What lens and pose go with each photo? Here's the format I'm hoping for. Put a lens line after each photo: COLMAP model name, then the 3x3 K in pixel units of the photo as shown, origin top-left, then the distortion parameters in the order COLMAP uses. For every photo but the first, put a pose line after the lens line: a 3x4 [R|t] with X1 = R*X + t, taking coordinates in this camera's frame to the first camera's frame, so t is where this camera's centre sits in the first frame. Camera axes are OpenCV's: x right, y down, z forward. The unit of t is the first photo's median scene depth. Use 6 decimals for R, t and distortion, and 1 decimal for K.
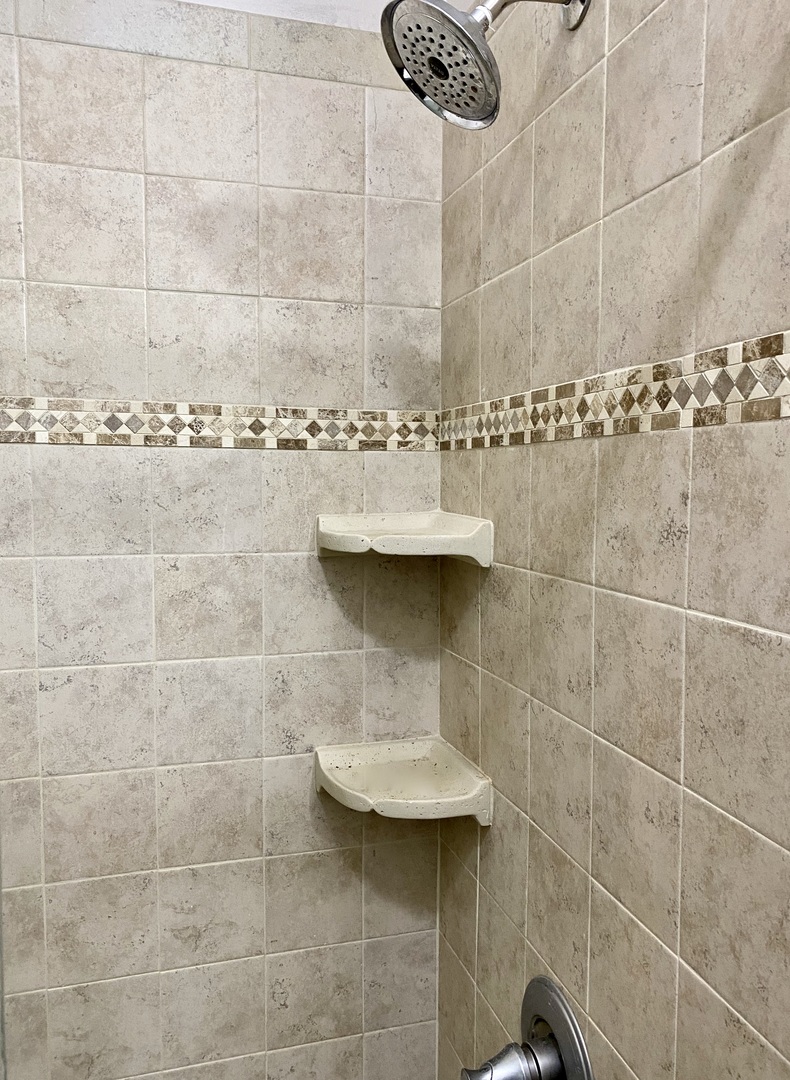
lens RADIAL K [[834.1, 0, 396.5], [0, 834.1, 544.5], [0, 0, 1]] dist [0.032886, -0.021566]
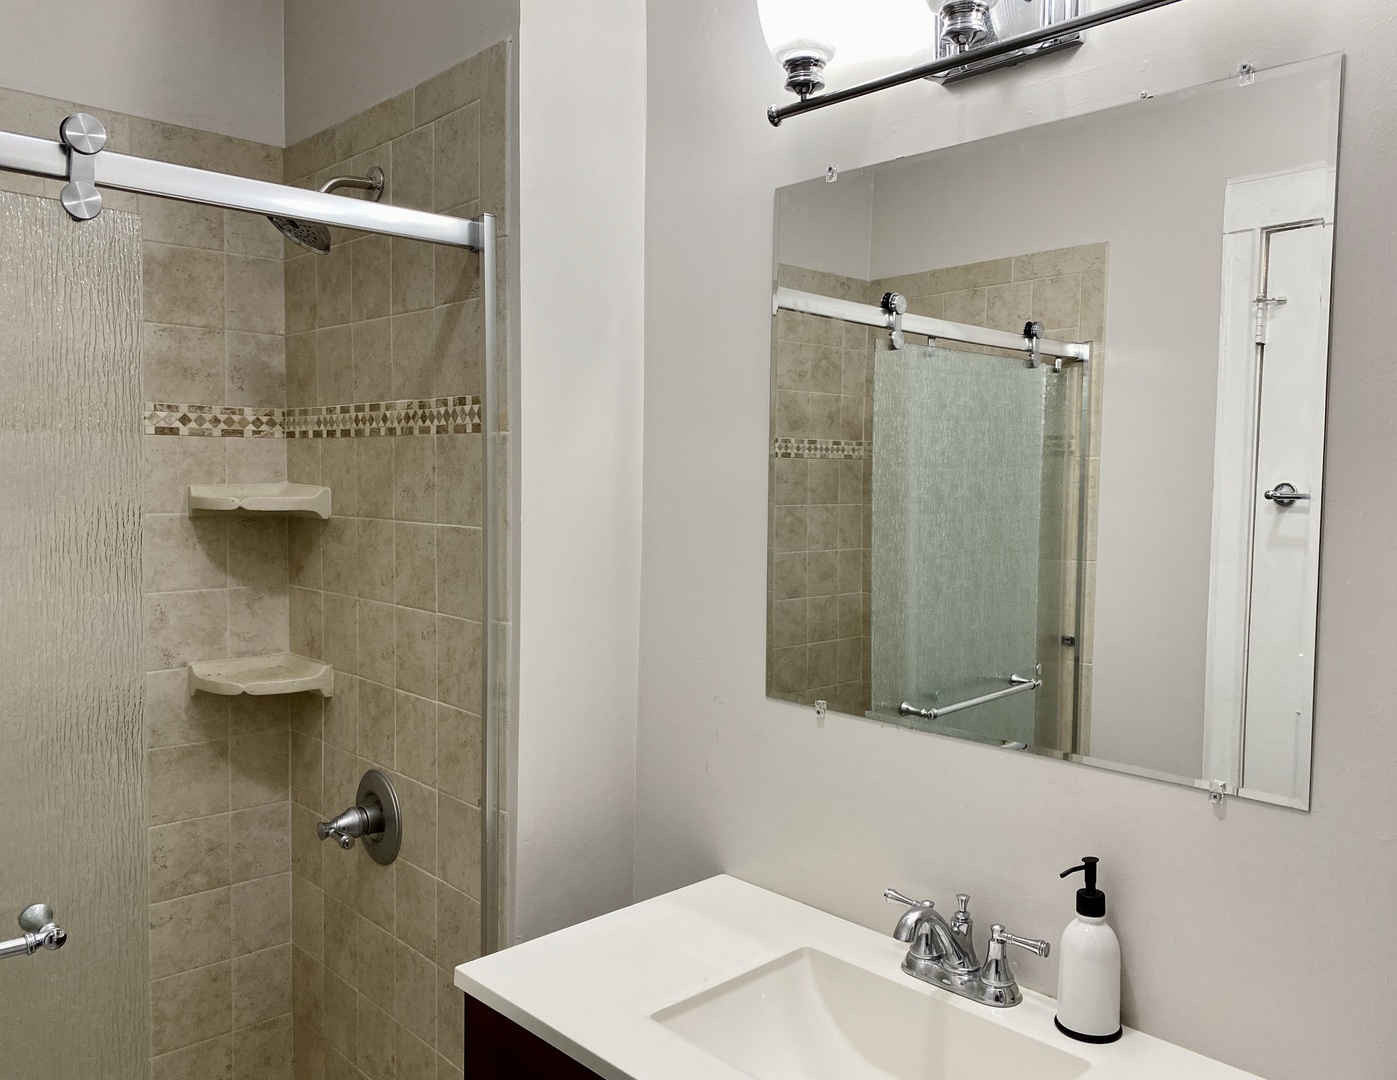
lens RADIAL K [[1082.6, 0, 711.3], [0, 1082.6, 536.7], [0, 0, 1]] dist [0.064034, -0.092077]
pose [[0.893675, -0.019832, 0.448276, -0.139136], [0.026004, 0.999633, -0.007616, 0.085792], [-0.447960, 0.018463, 0.893863, -0.965261]]
